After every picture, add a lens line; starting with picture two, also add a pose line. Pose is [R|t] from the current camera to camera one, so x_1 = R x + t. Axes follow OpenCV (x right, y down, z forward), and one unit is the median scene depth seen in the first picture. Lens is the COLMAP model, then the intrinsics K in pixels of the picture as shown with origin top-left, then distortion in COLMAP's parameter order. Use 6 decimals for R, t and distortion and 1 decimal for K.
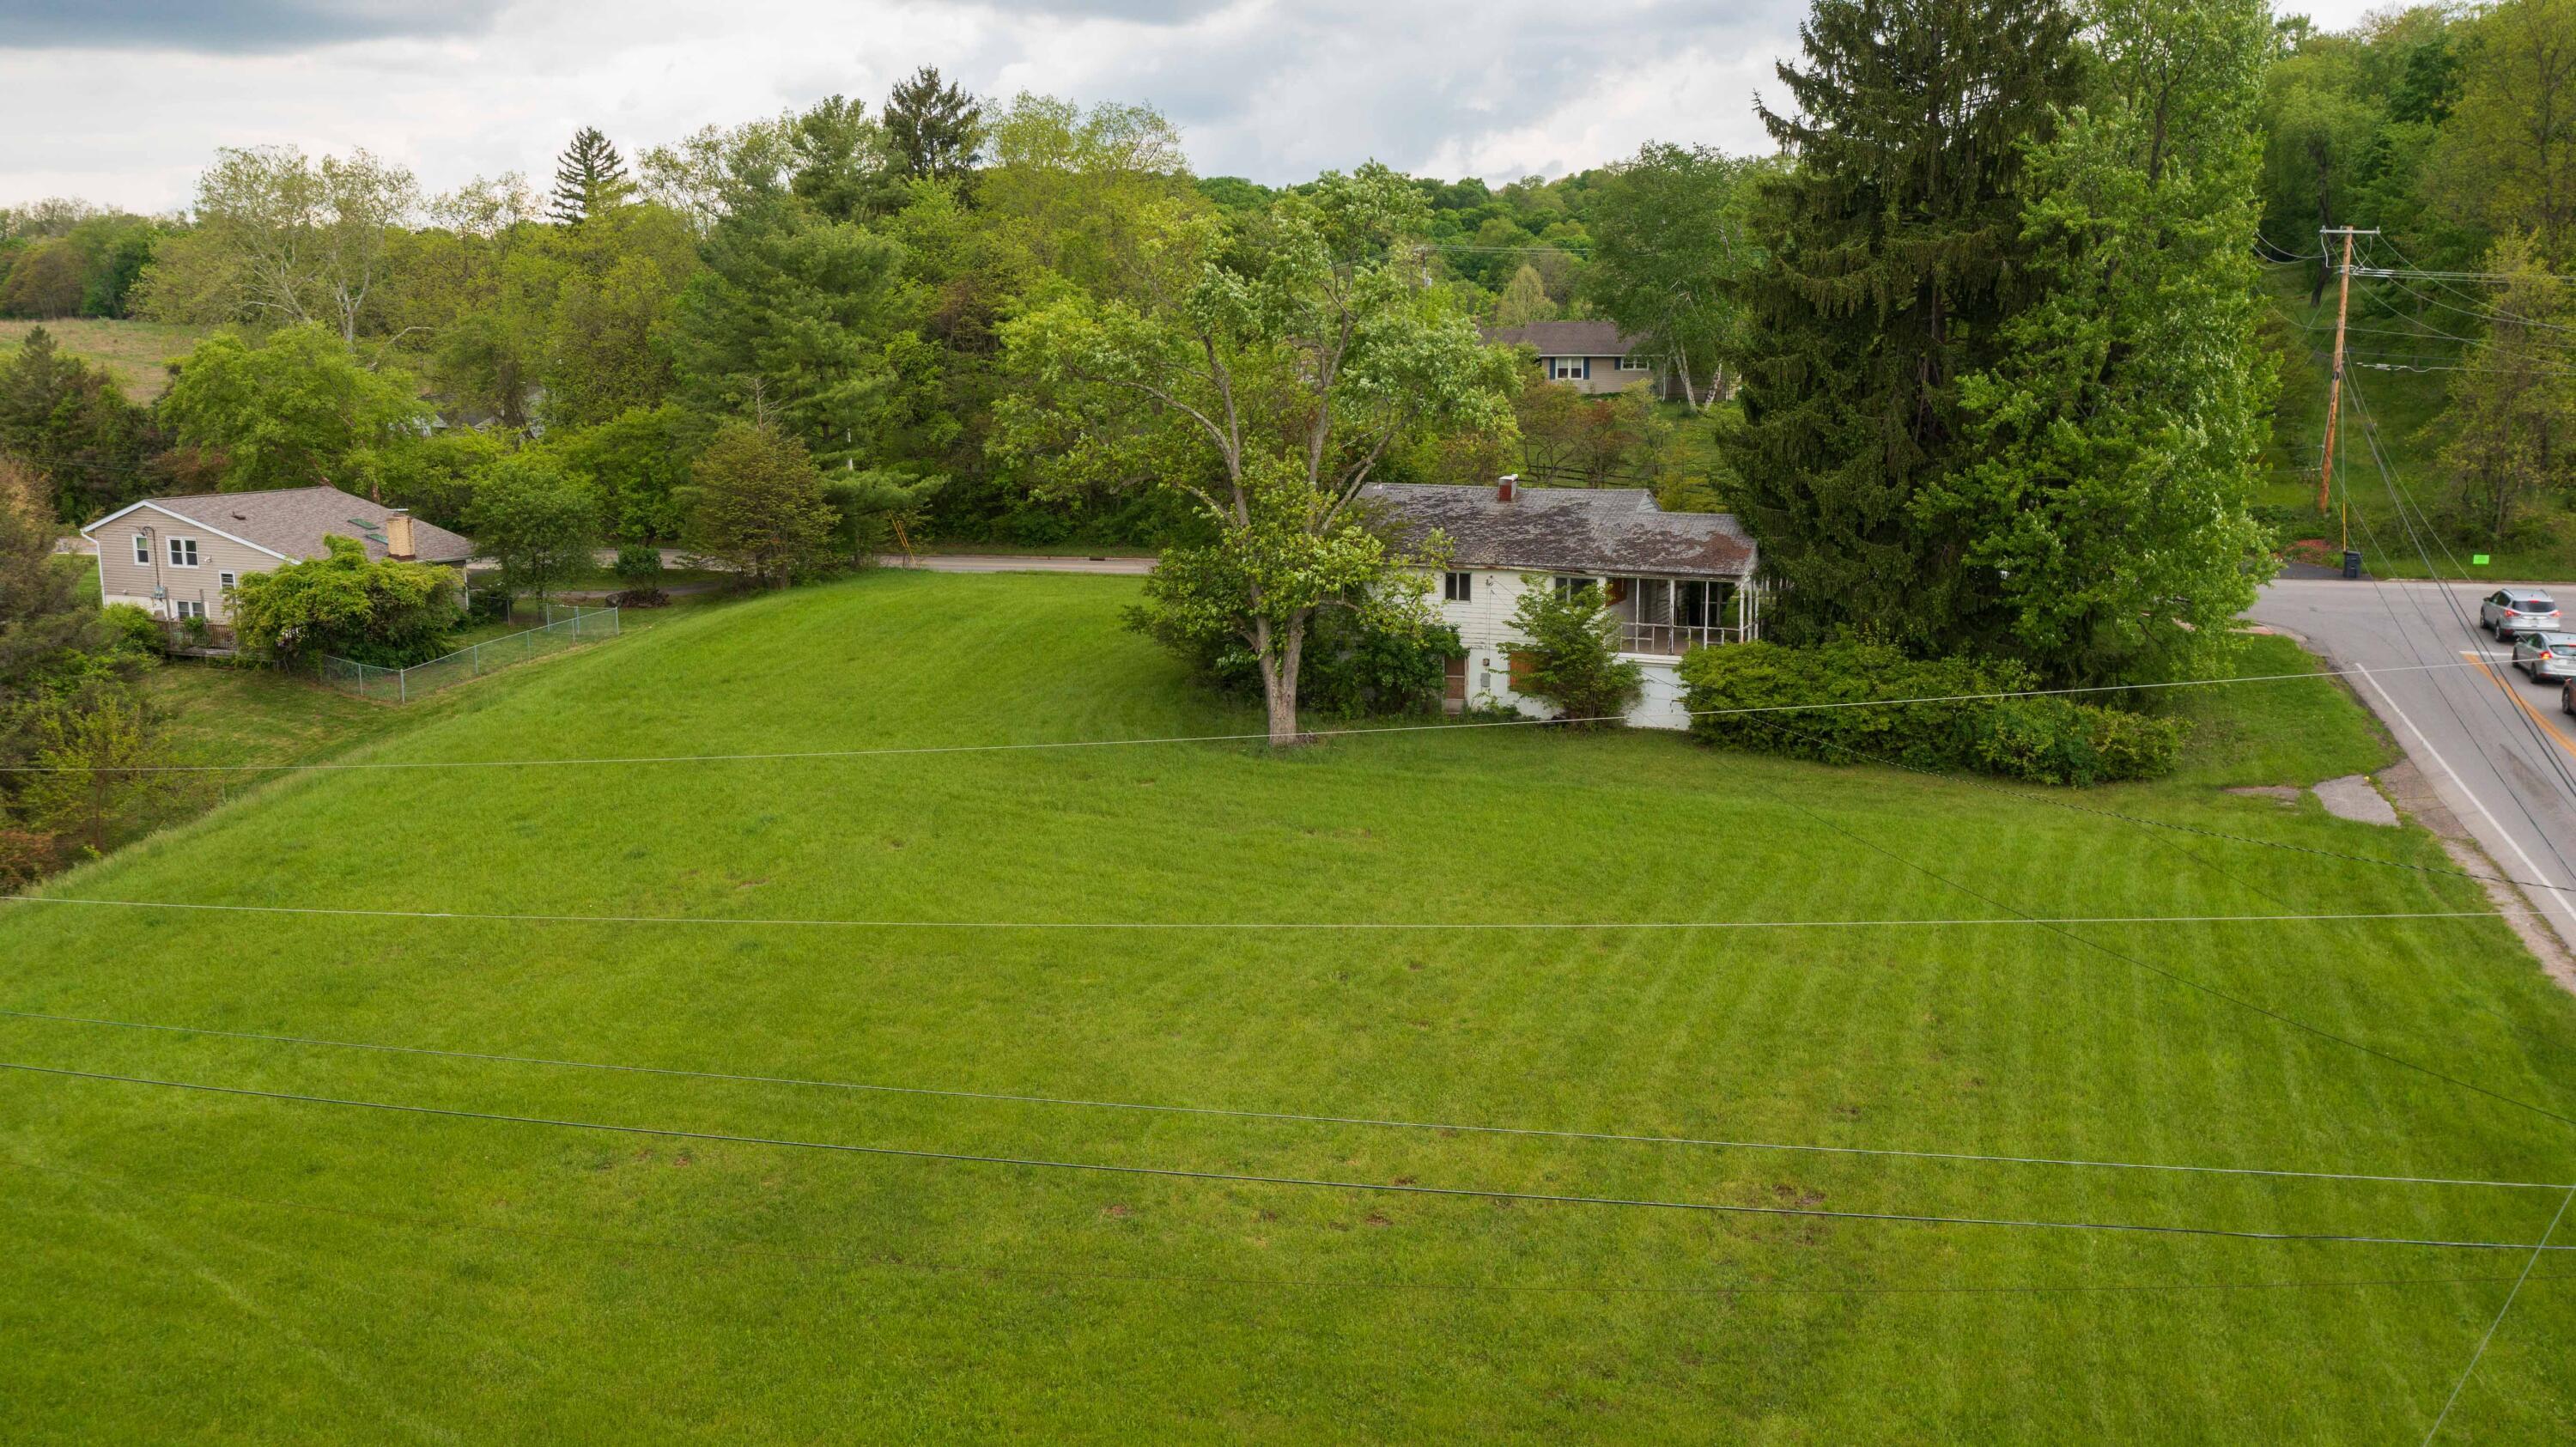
lens RADIAL K [[2039.5, 0, 1286.3], [0, 2039.5, 711.9], [0, 0, 1]] dist [-0.004279, 0.006214]
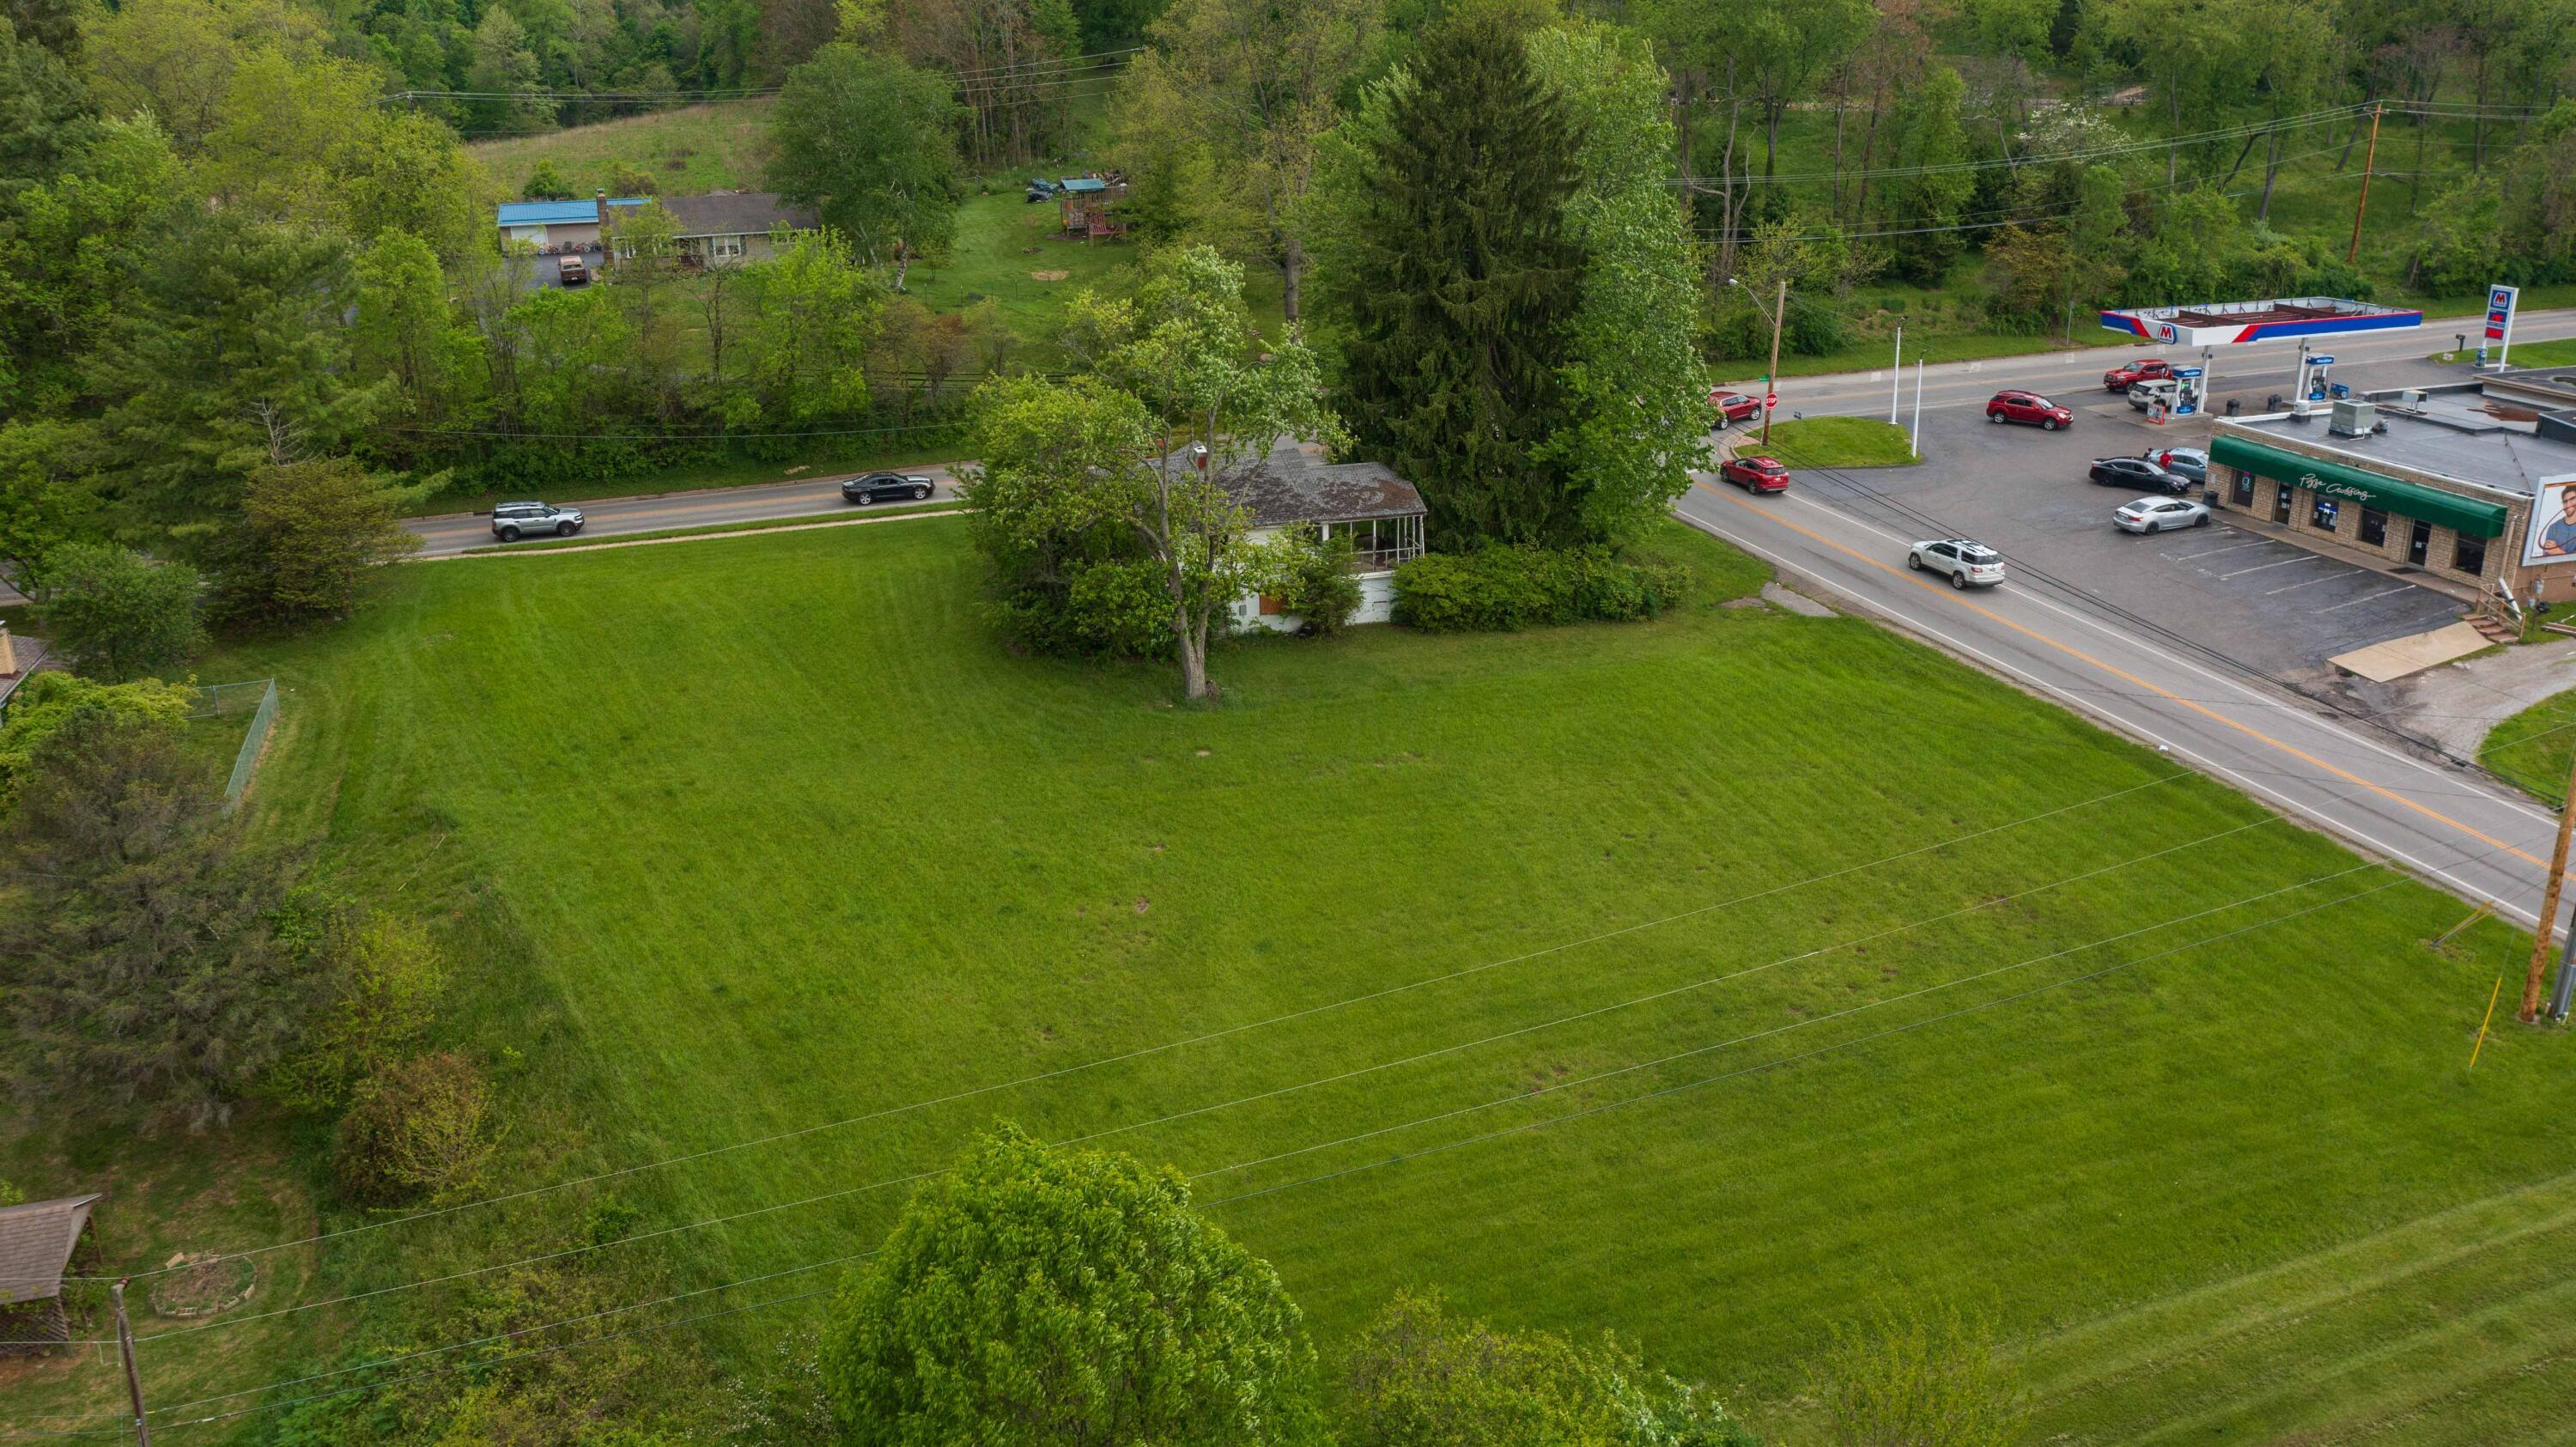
lens RADIAL K [[2039.5, 0, 1286.3], [0, 2039.5, 711.9], [0, 0, 1]] dist [-0.004279, 0.006214]
pose [[0.755075, -0.222899, 0.616585, -0.782921], [0.127446, 0.972396, 0.195455, -0.226801], [-0.643132, -0.069002, 0.762640, -0.047235]]
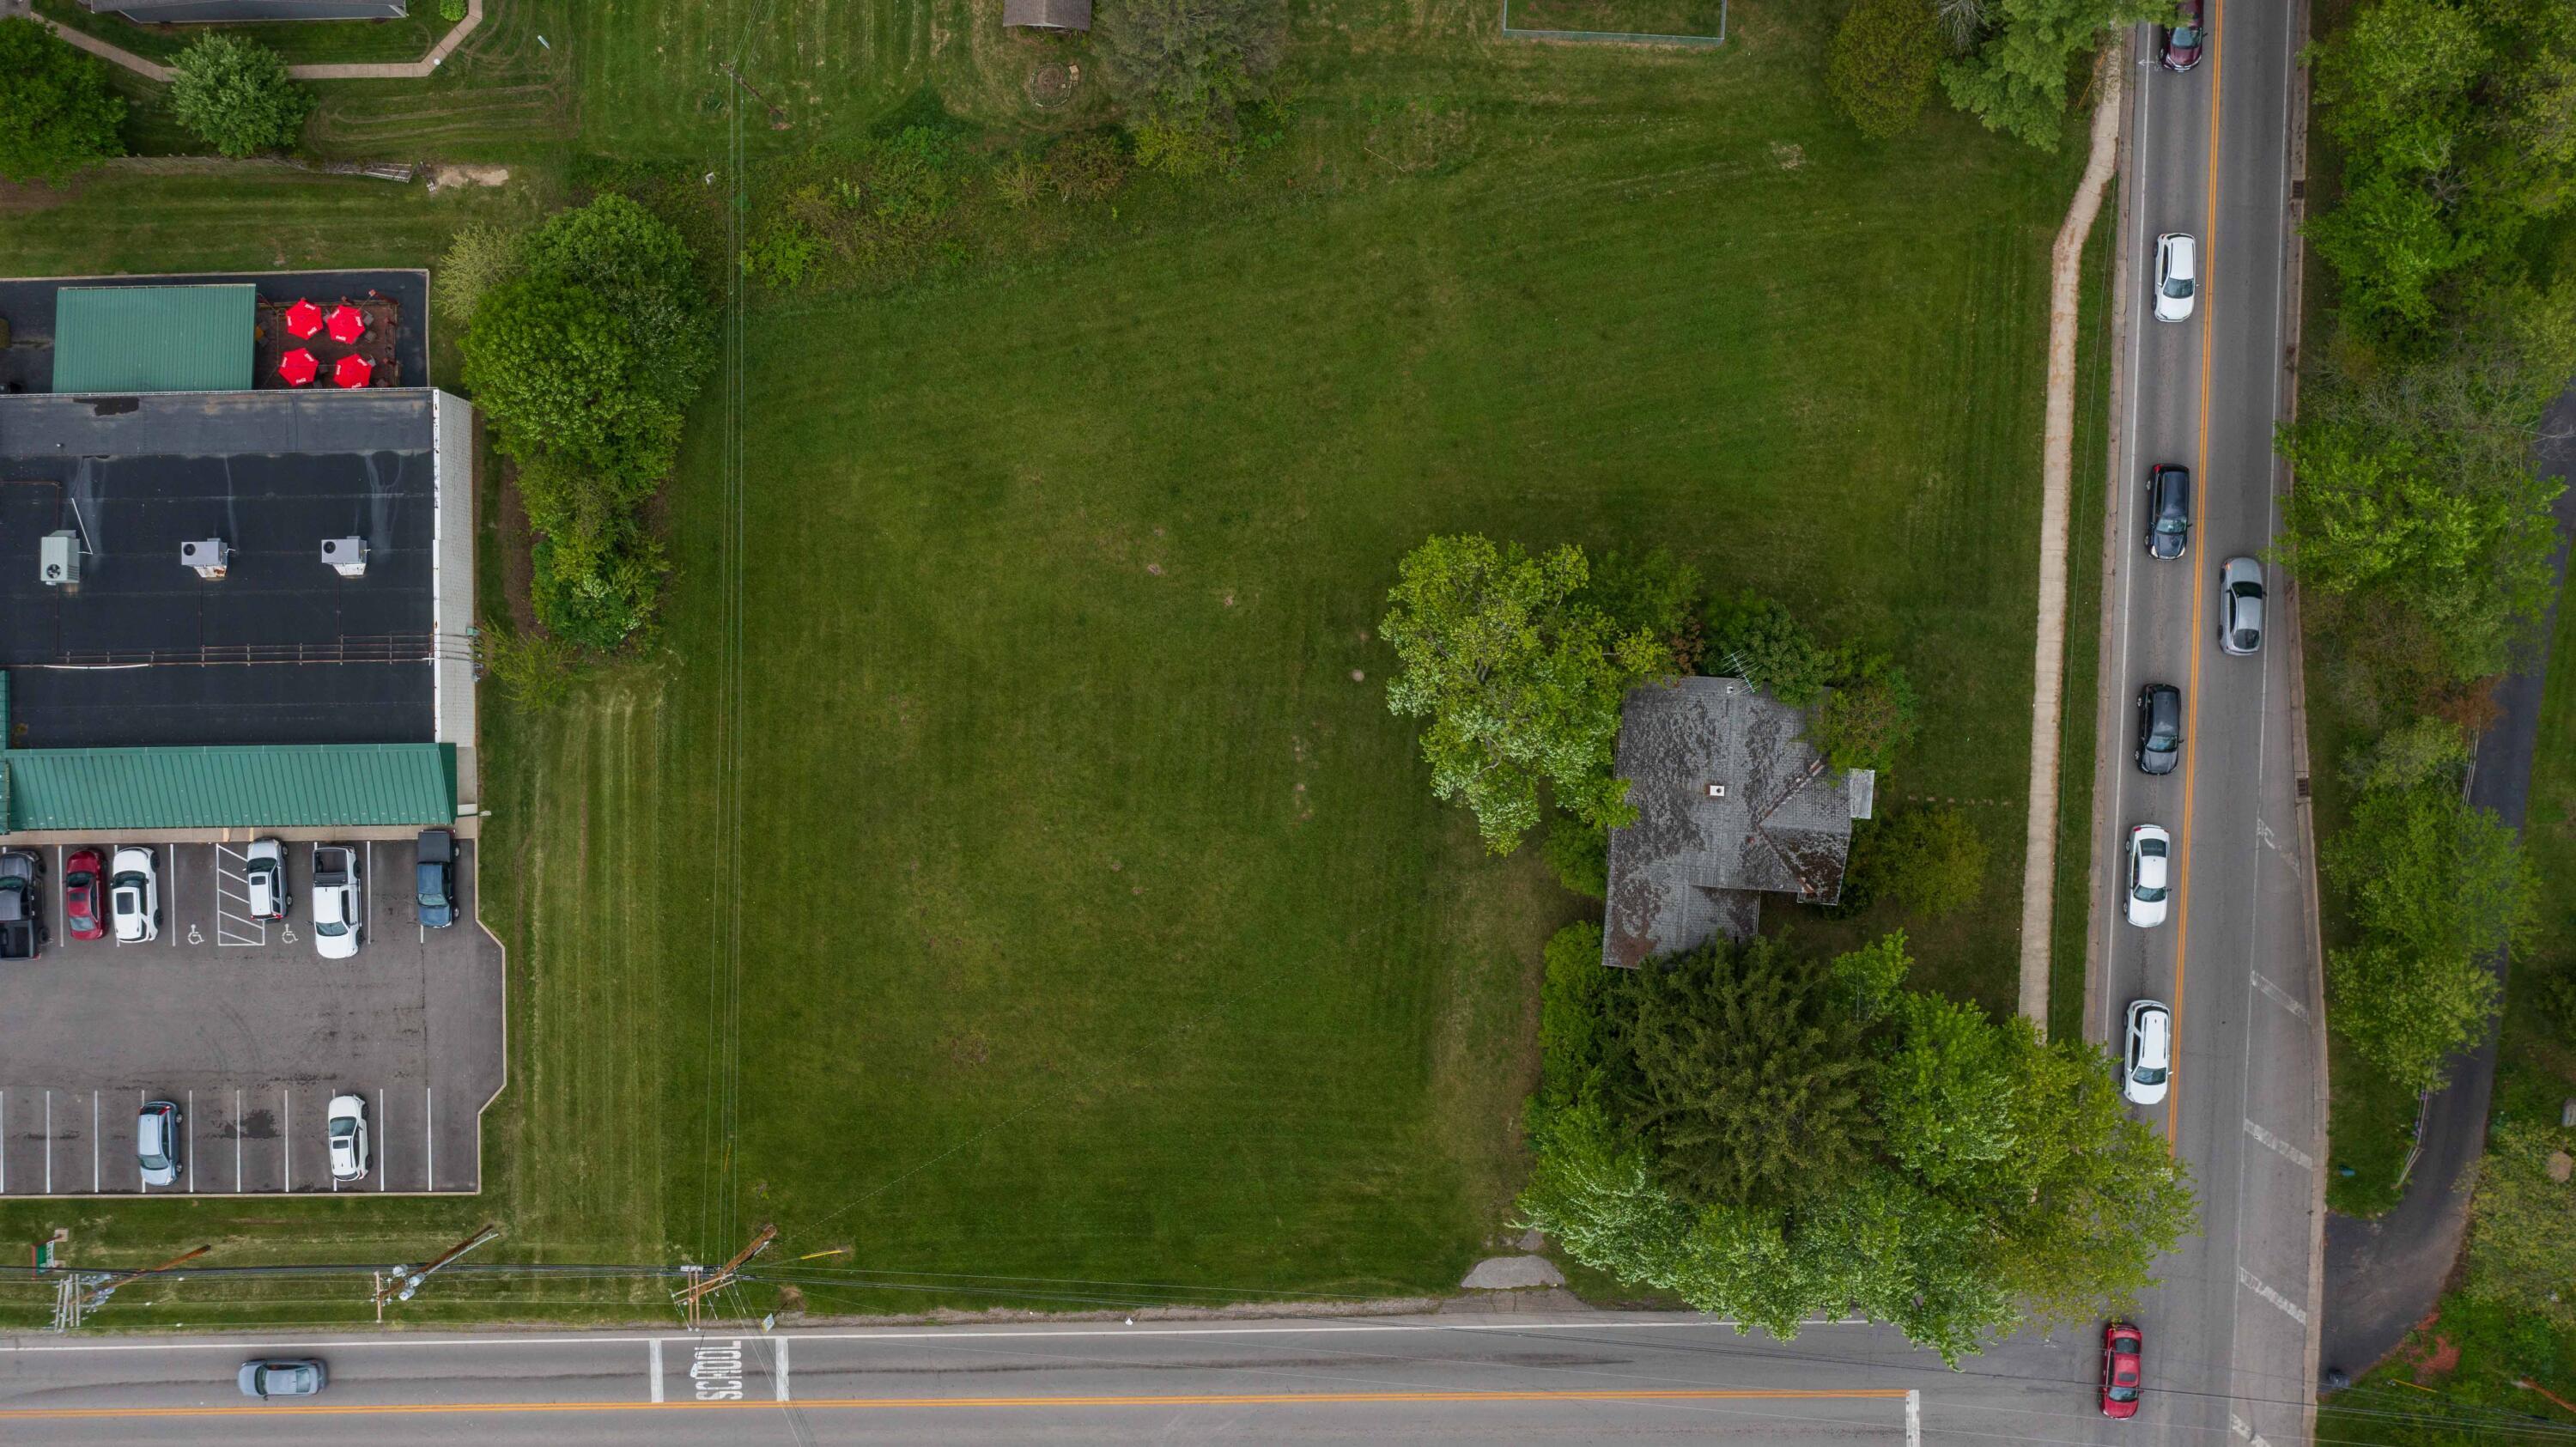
lens RADIAL K [[2037.6, 0, 1285.6], [0, 2037.6, 714.8], [0, 0, 1]] dist [-0.007052, -0.002510]
pose [[0.349854, 0.936714, -0.012996, -0.030991], [-0.148352, 0.069095, 0.986518, -1.670361], [0.924983, -0.343209, 0.163137, 0.575635]]
